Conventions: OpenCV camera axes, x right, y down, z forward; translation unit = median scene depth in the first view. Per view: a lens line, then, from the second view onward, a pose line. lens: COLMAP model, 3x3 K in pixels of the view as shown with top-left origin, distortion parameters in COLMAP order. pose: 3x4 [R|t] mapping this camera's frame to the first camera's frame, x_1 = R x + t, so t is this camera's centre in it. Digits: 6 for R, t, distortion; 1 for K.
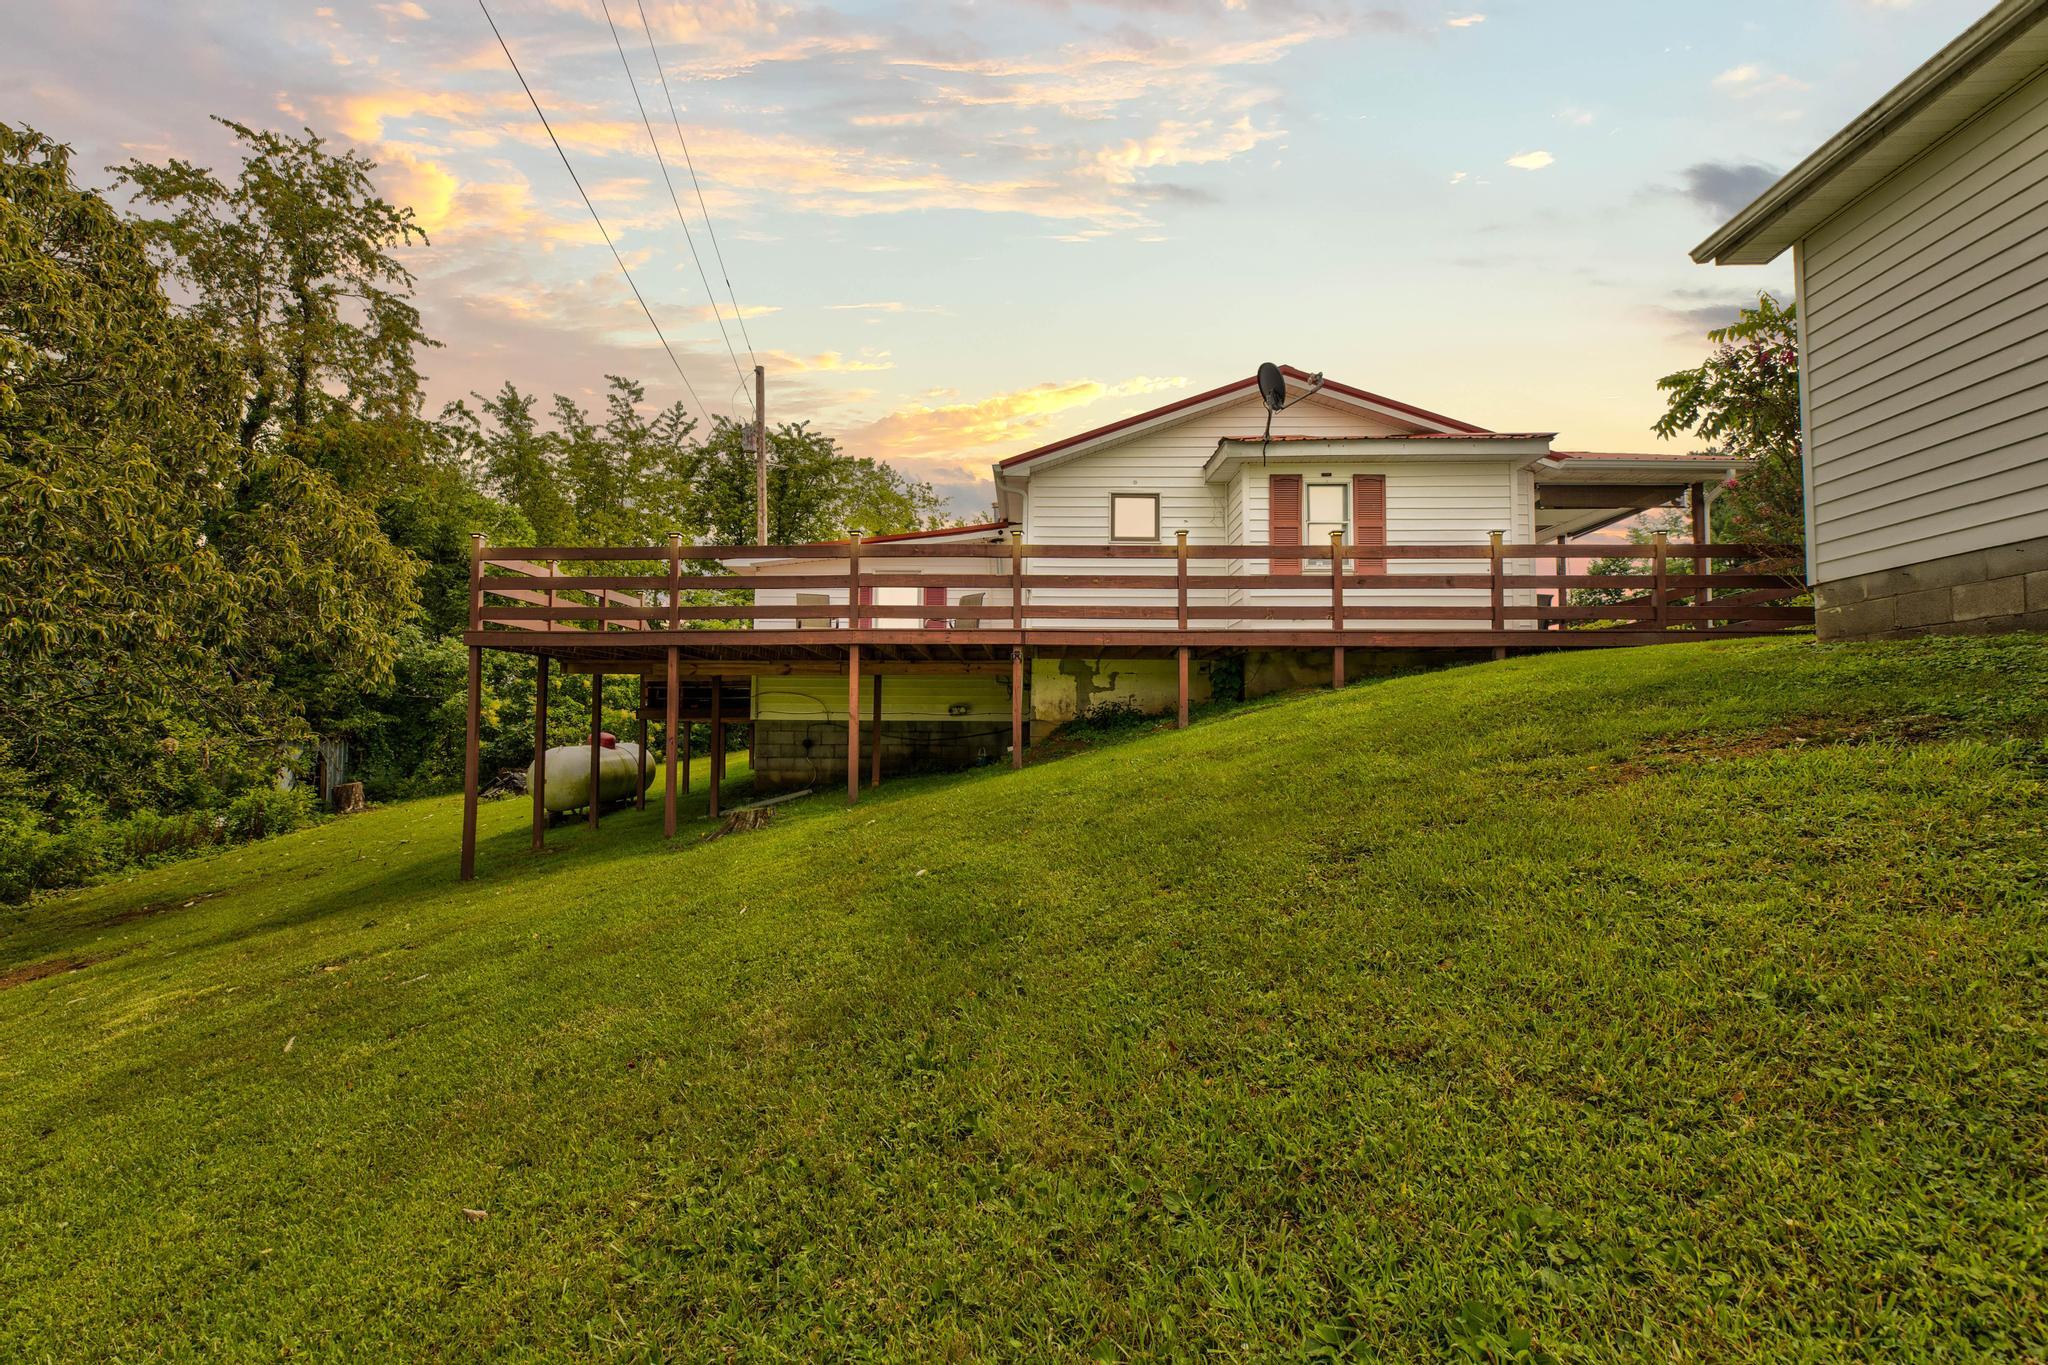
lens RADIAL K [[965.6, 0, 1024.0], [0, 965.6, 682.5], [0, 0, 1]] dist [0.012700, -0.000031]
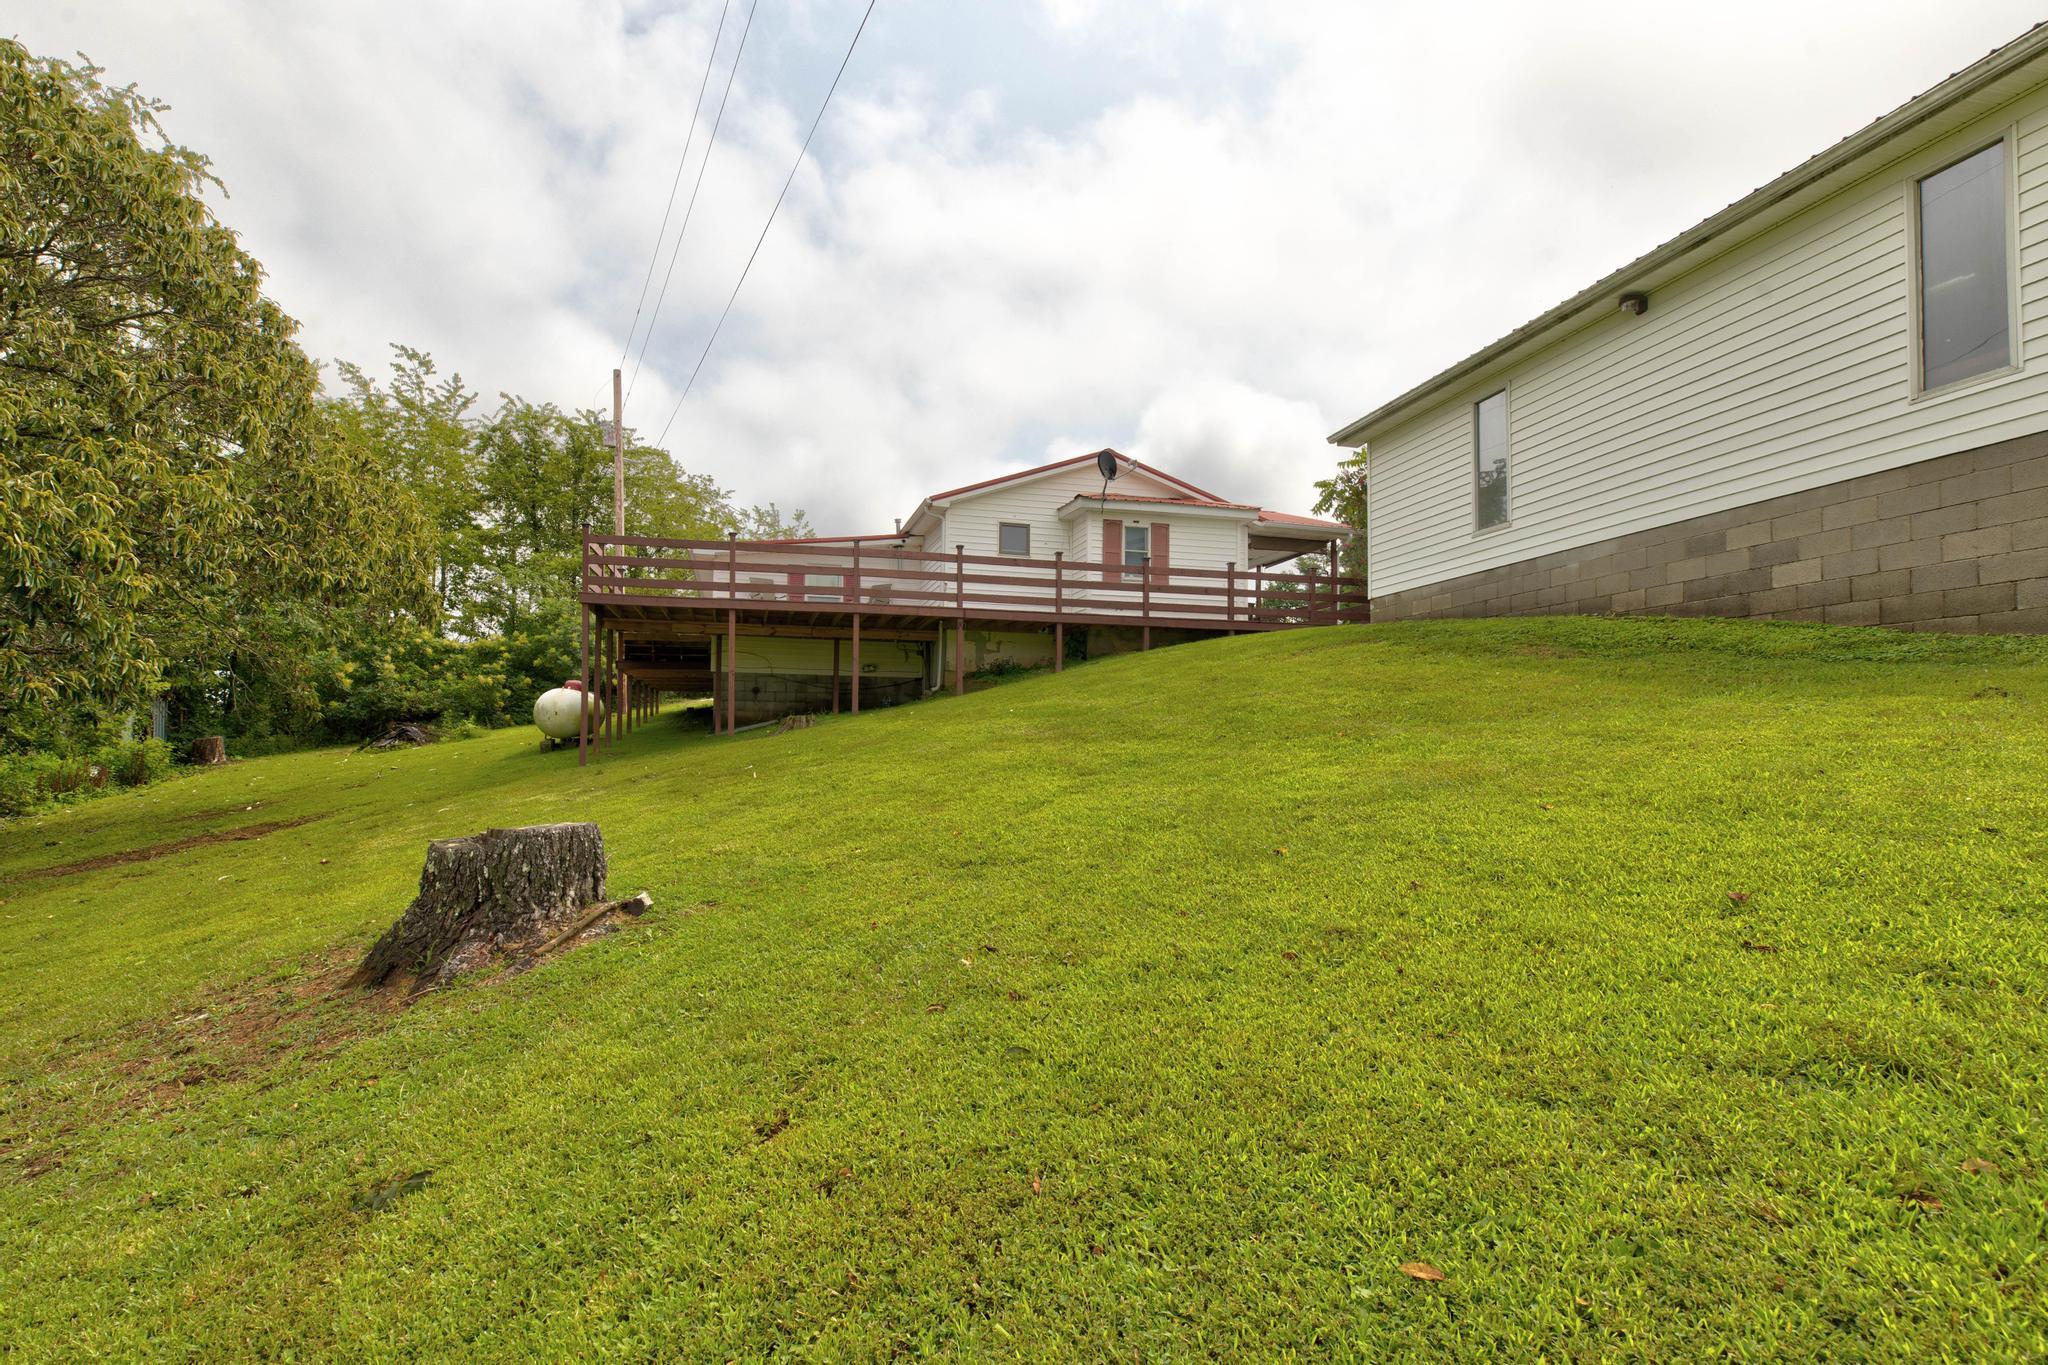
lens RADIAL K [[981.7, 0, 1019.8], [0, 981.7, 719.3], [0, 0, 1]] dist [0.001375, 0.010436]
pose [[0.958812, 0.010453, 0.283849, -0.282375], [-0.020547, 0.999257, 0.032607, 0.056100], [-0.283297, -0.037096, 0.958315, -0.447344]]
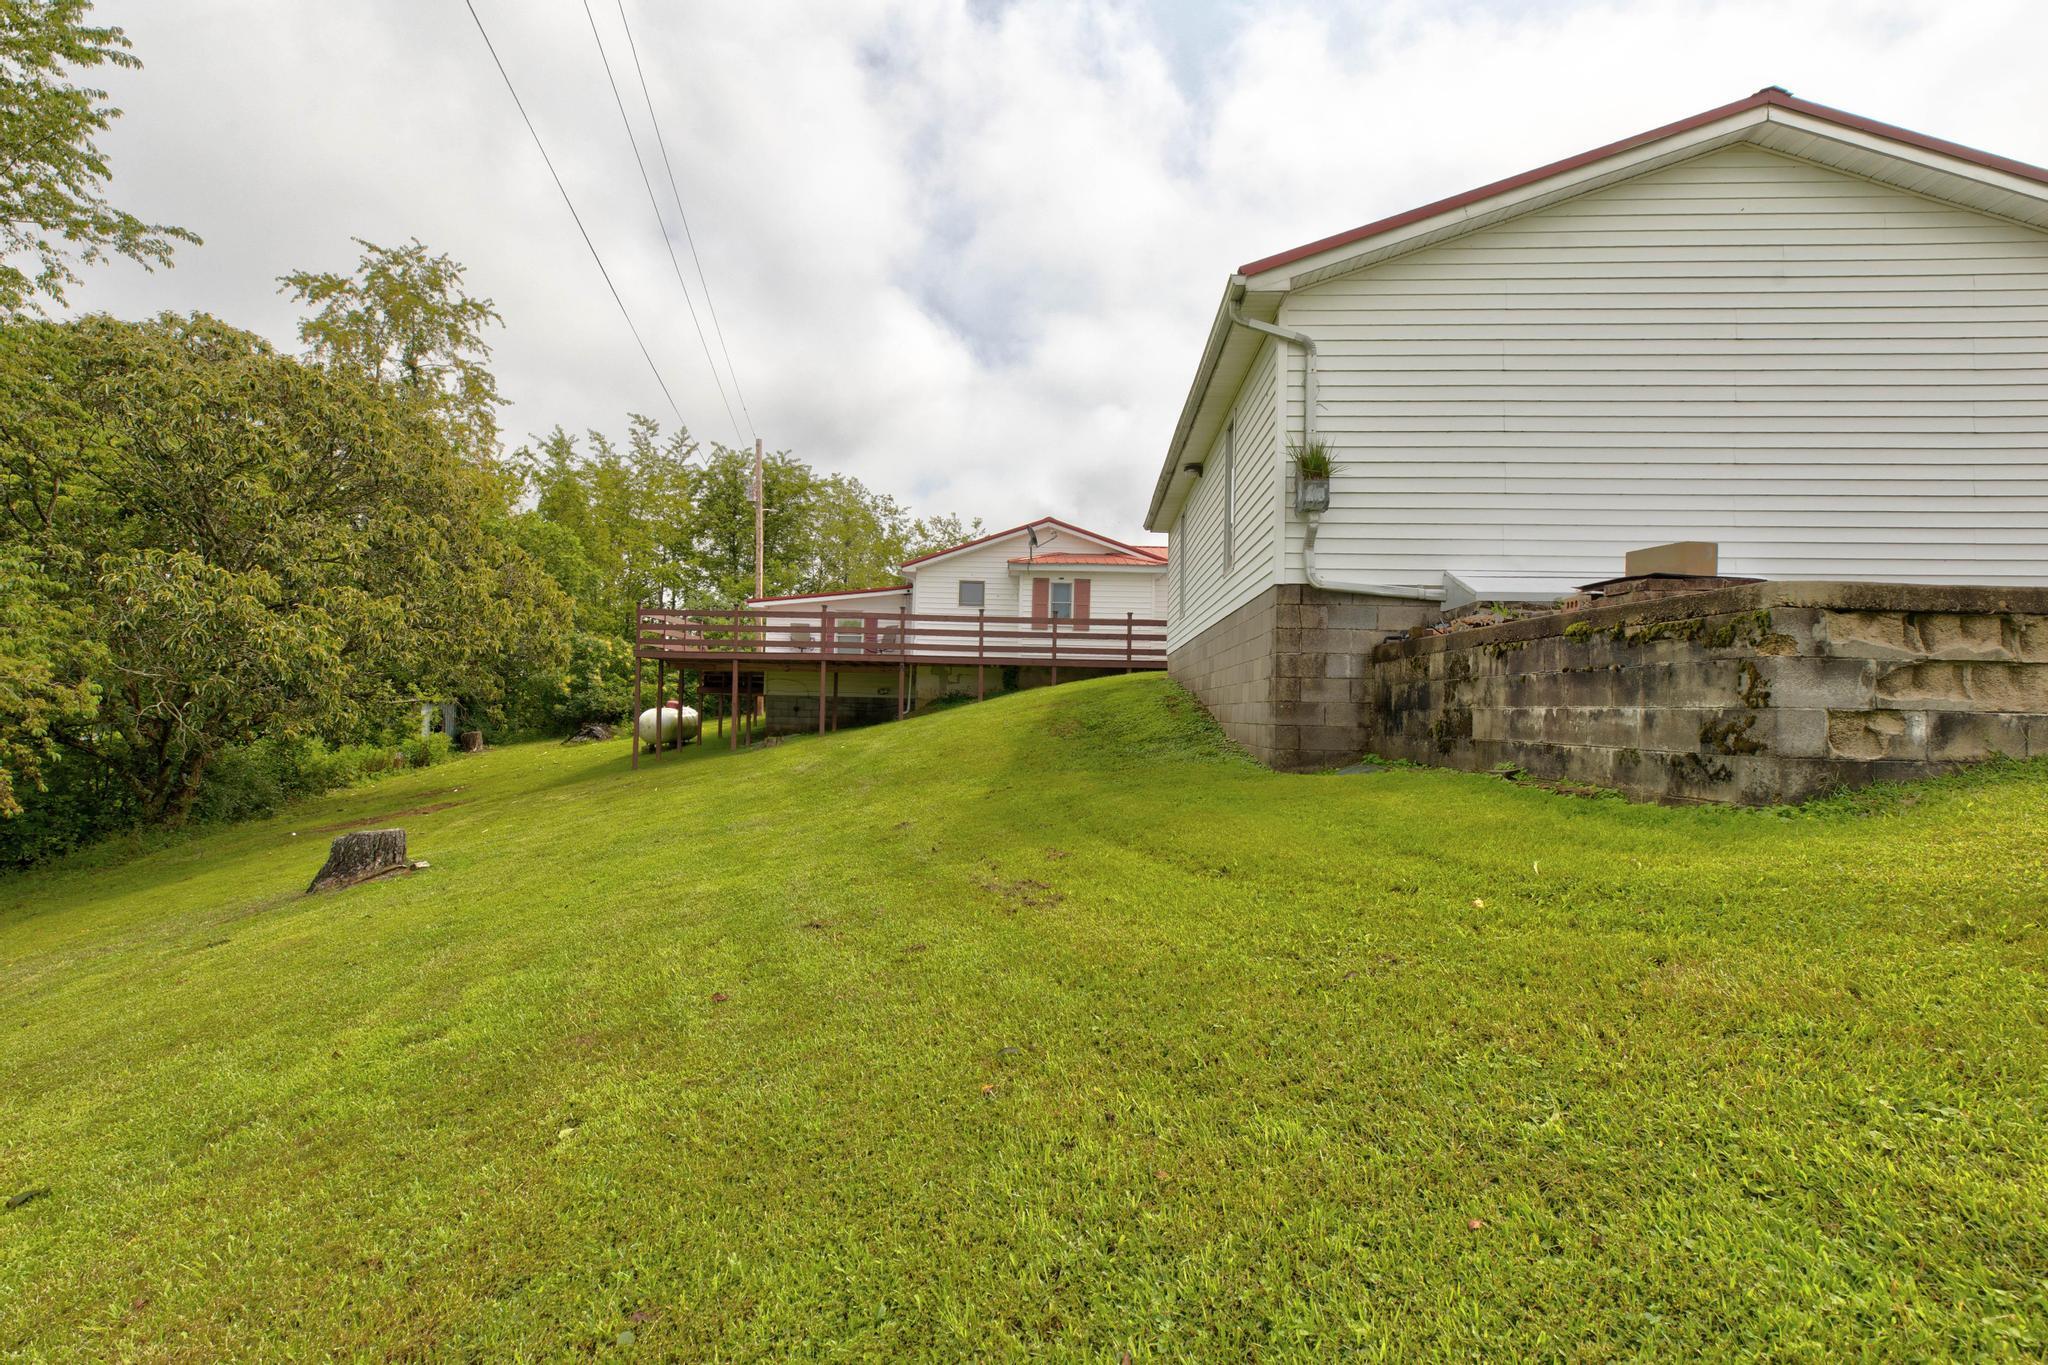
lens RADIAL K [[1003.9, 0, 1024.0], [0, 1003.9, 682.5], [0, 0, 1]] dist [0.015831, 0.000077]
pose [[0.999594, 0.018859, 0.021353, 0.161505], [-0.019412, 0.999473, 0.026015, -0.043484], [-0.020851, -0.026419, 0.999433, -0.898436]]
